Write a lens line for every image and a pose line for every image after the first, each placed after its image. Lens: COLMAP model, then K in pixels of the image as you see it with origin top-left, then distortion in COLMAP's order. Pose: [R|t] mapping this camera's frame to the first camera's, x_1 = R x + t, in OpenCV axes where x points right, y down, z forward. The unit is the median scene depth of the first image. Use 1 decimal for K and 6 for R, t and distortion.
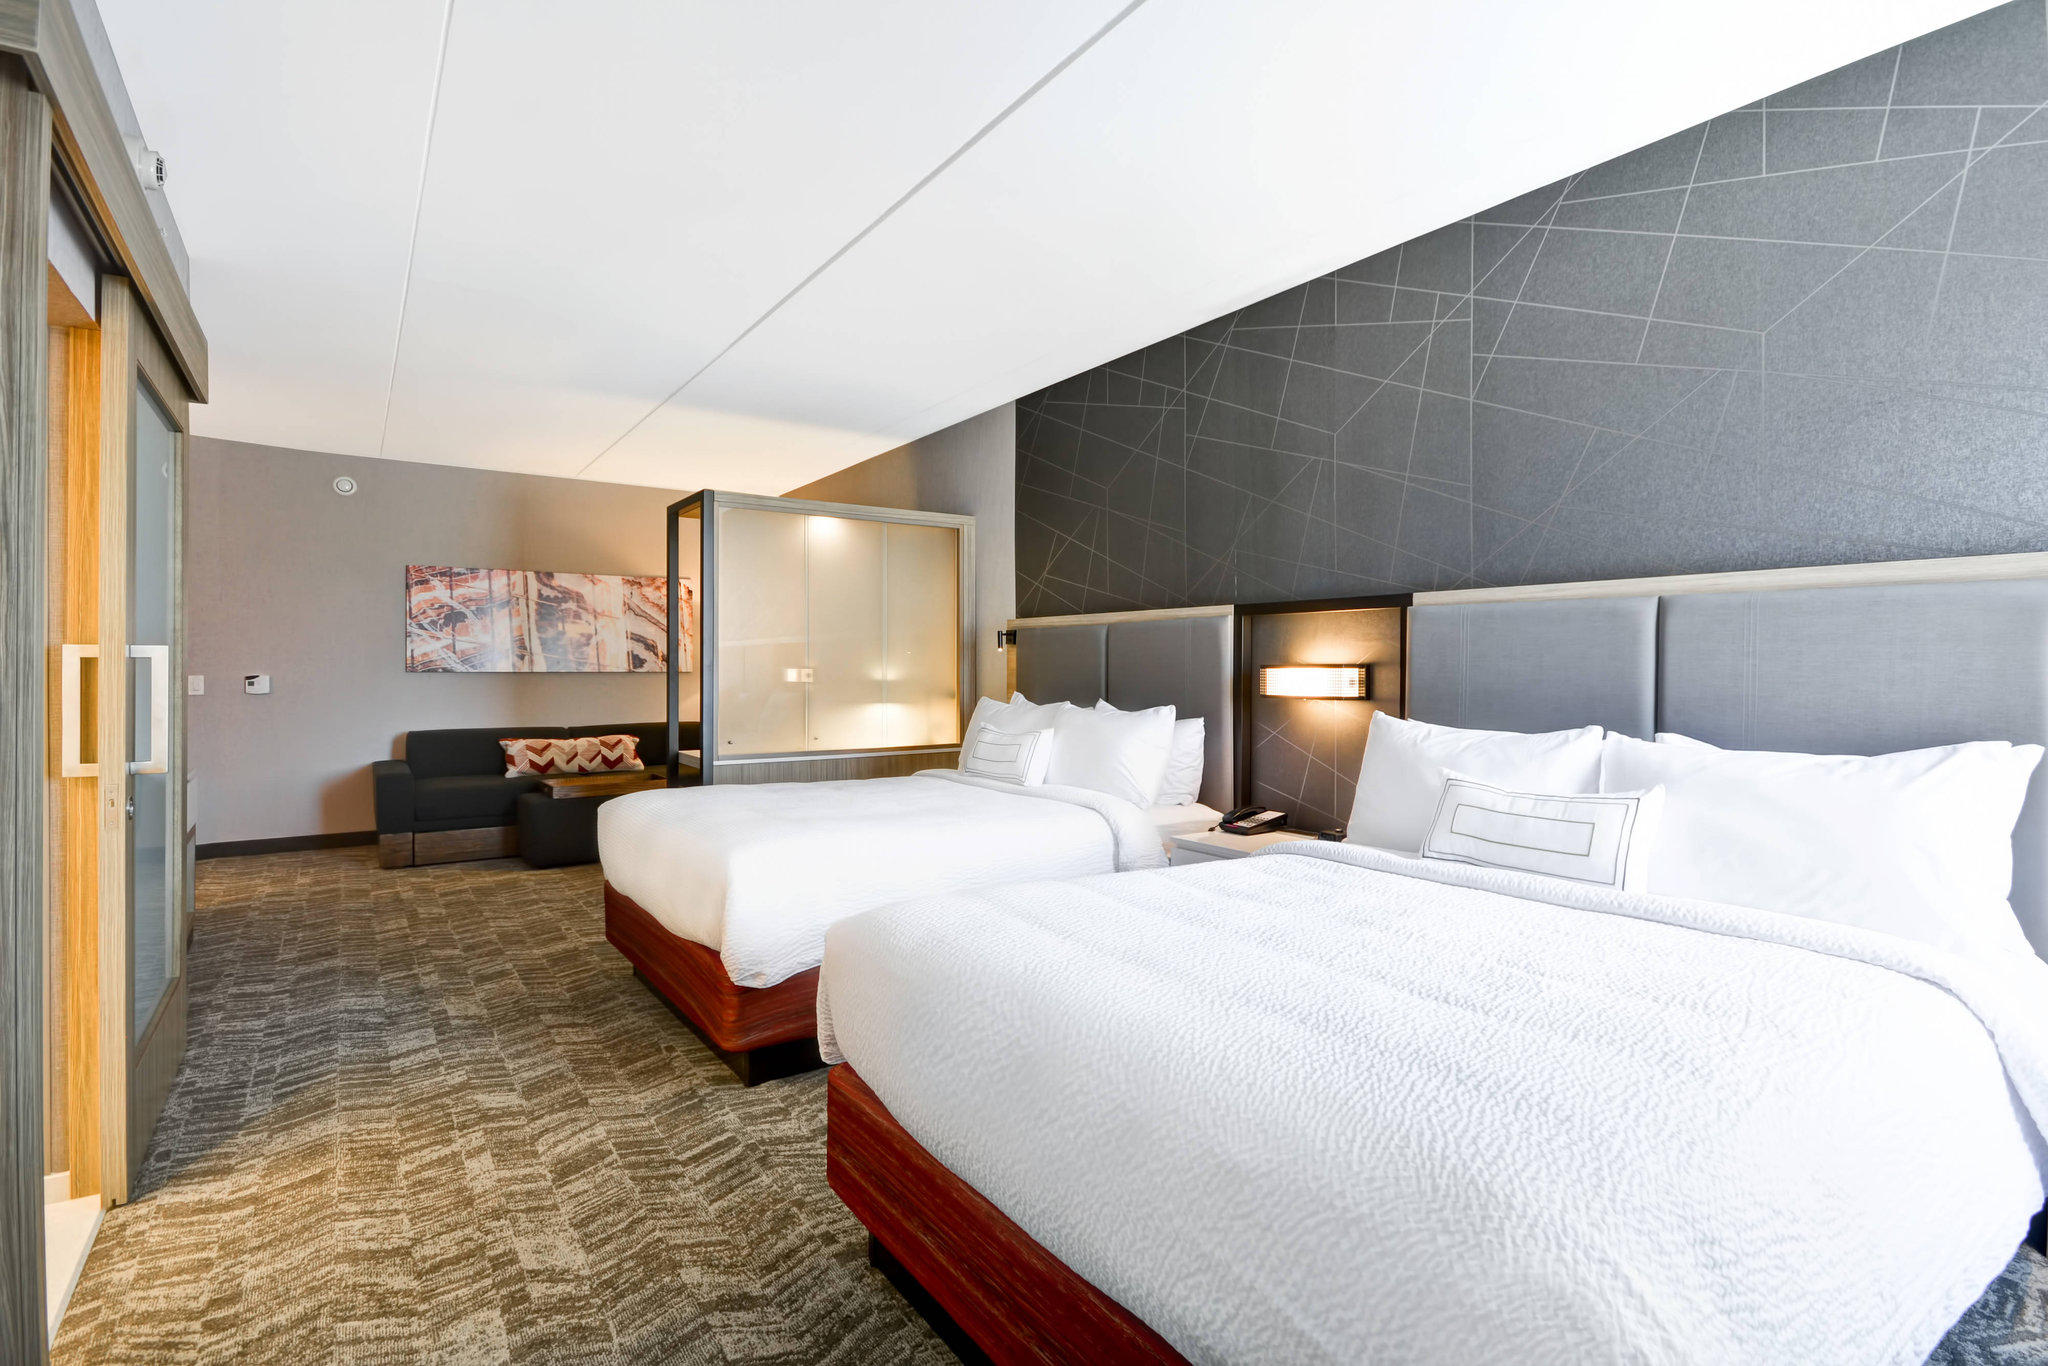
lens RADIAL K [[978.9, 0, 1015.4], [0, 978.9, 673.8], [0, 0, 1]] dist [0.003426, -0.000105]
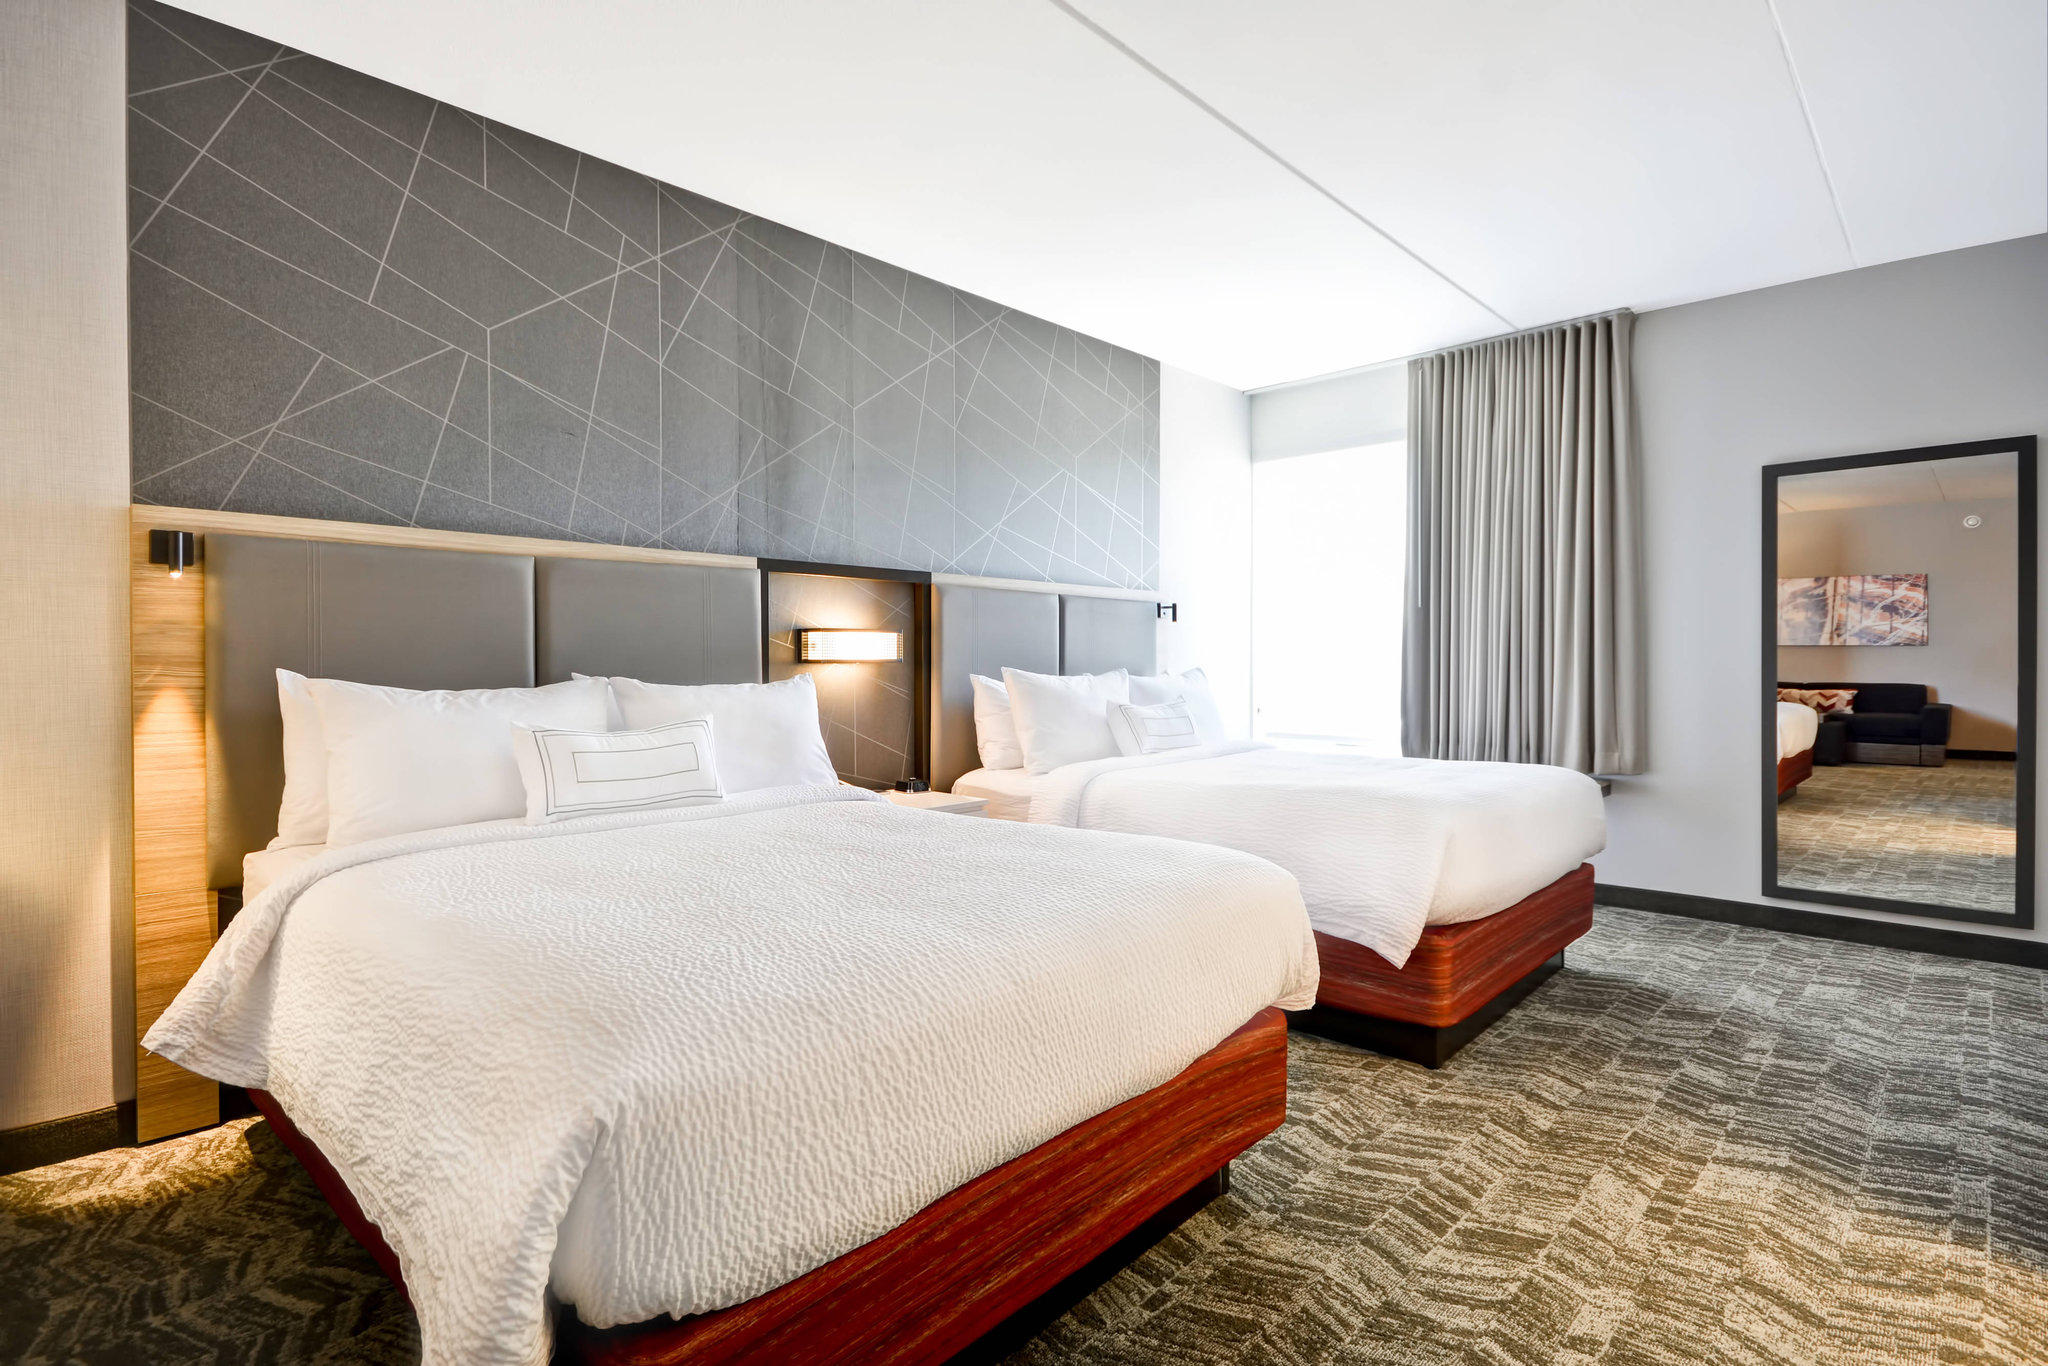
lens RADIAL K [[1027.9, 0, 1030.9], [0, 1027.9, 660.6], [0, 0, 1]] dist [-0.010891, 0.000642]
pose [[-0.219997, -0.010358, 0.975446, -0.935490], [0.000998, 0.999941, 0.010844, 0.018318], [-0.975500, 0.003359, -0.219974, 1.250226]]
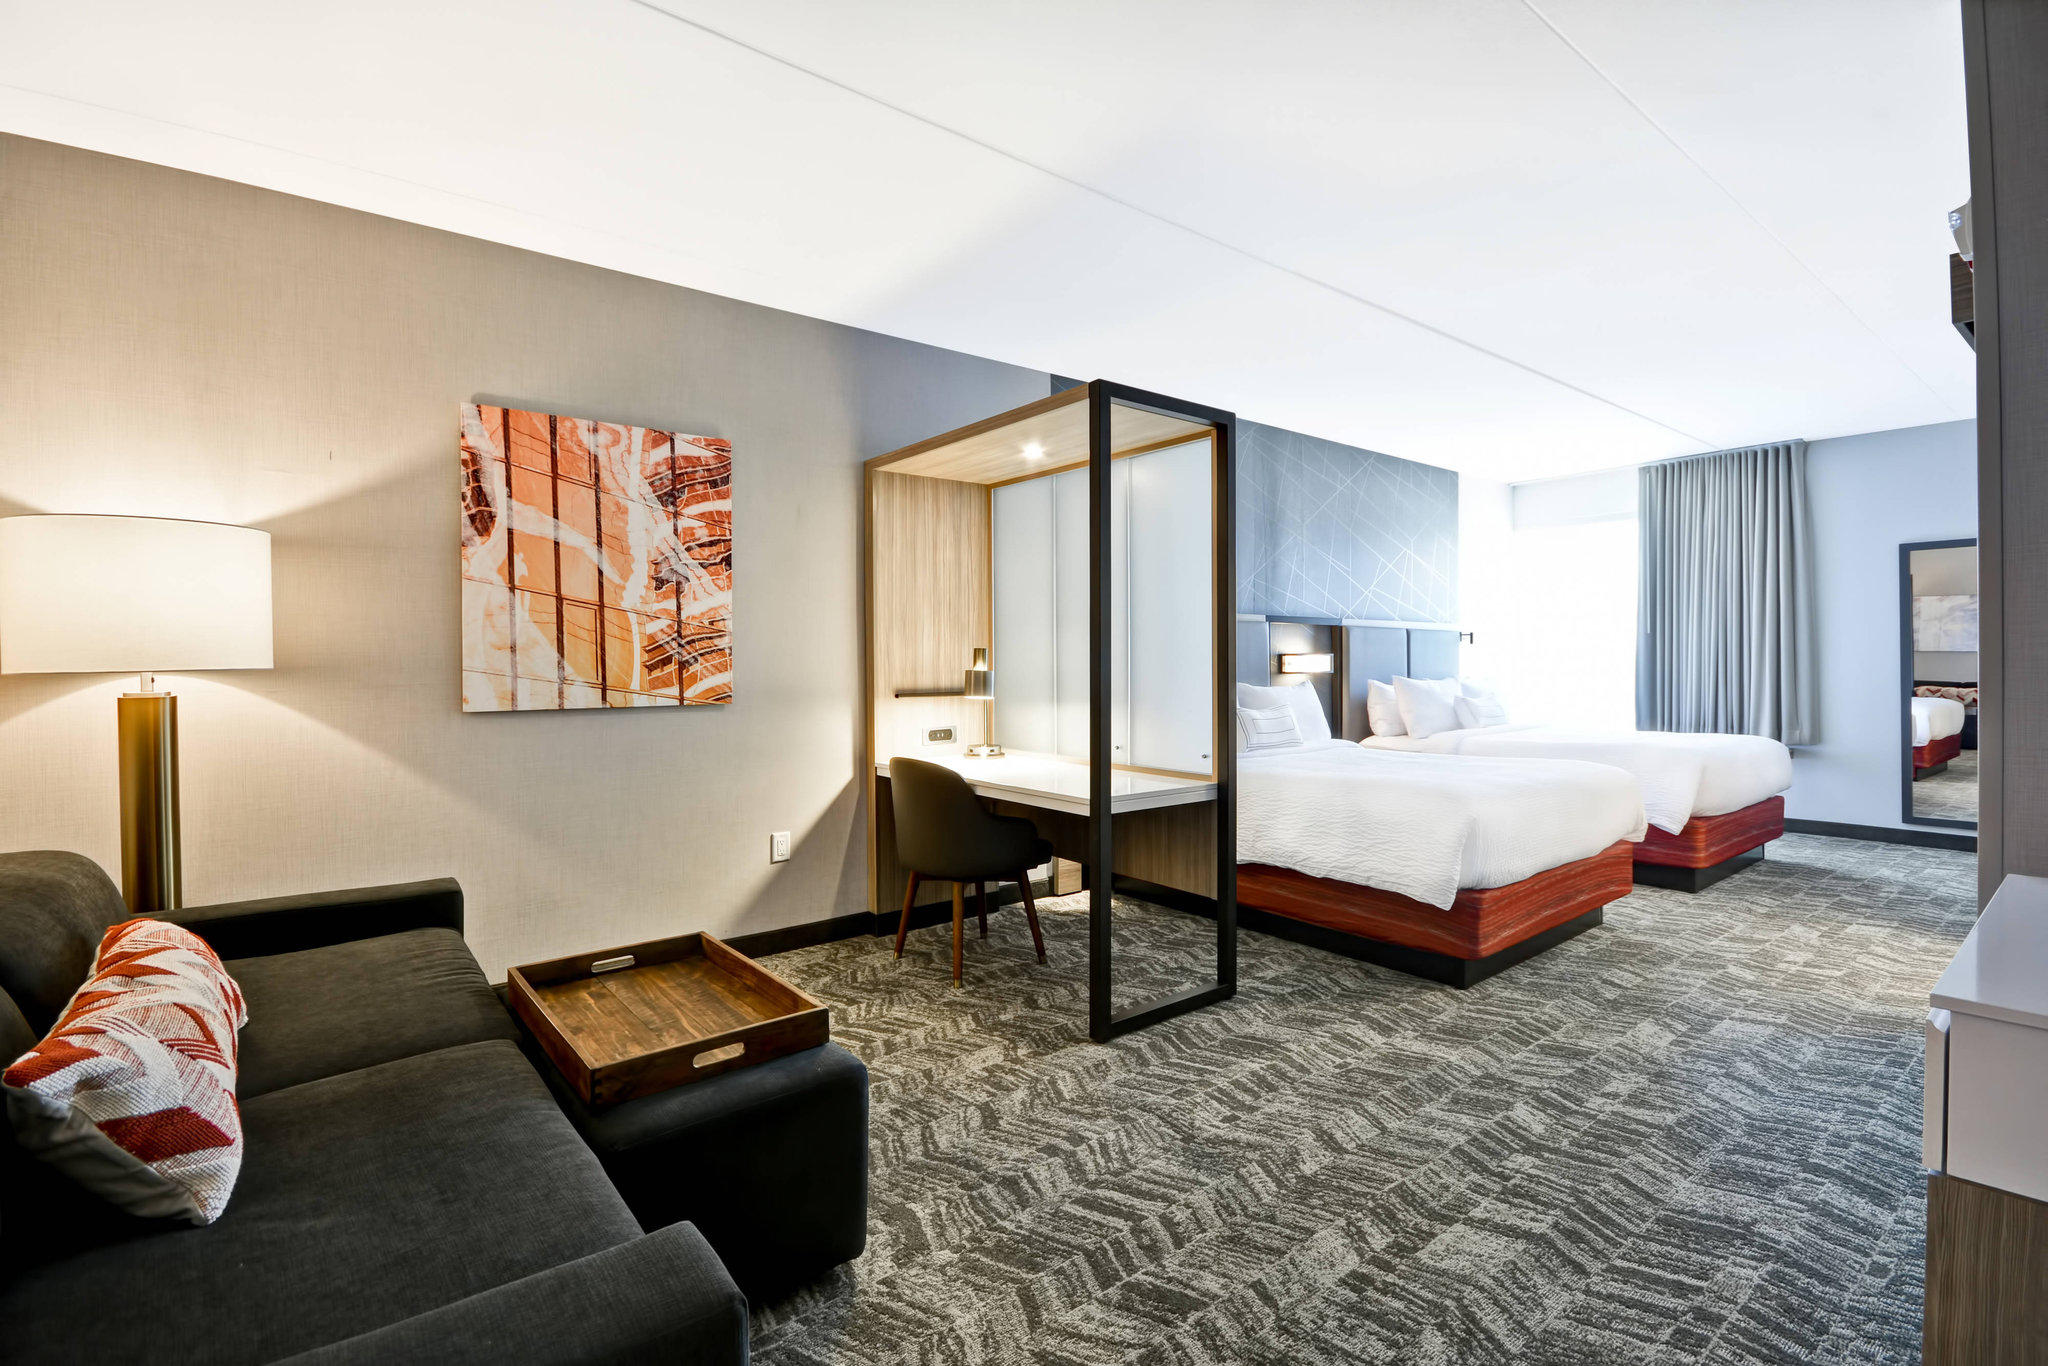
lens RADIAL K [[941.2, 0, 1012.8], [0, 941.2, 653.7], [0, 0, 1]] dist [-0.022298, -0.001257]
pose [[-0.045941, -0.002855, 0.998940, -1.635695], [0.006609, 0.999973, 0.003162, -0.018564], [-0.998922, 0.006748, -0.045921, 1.918385]]
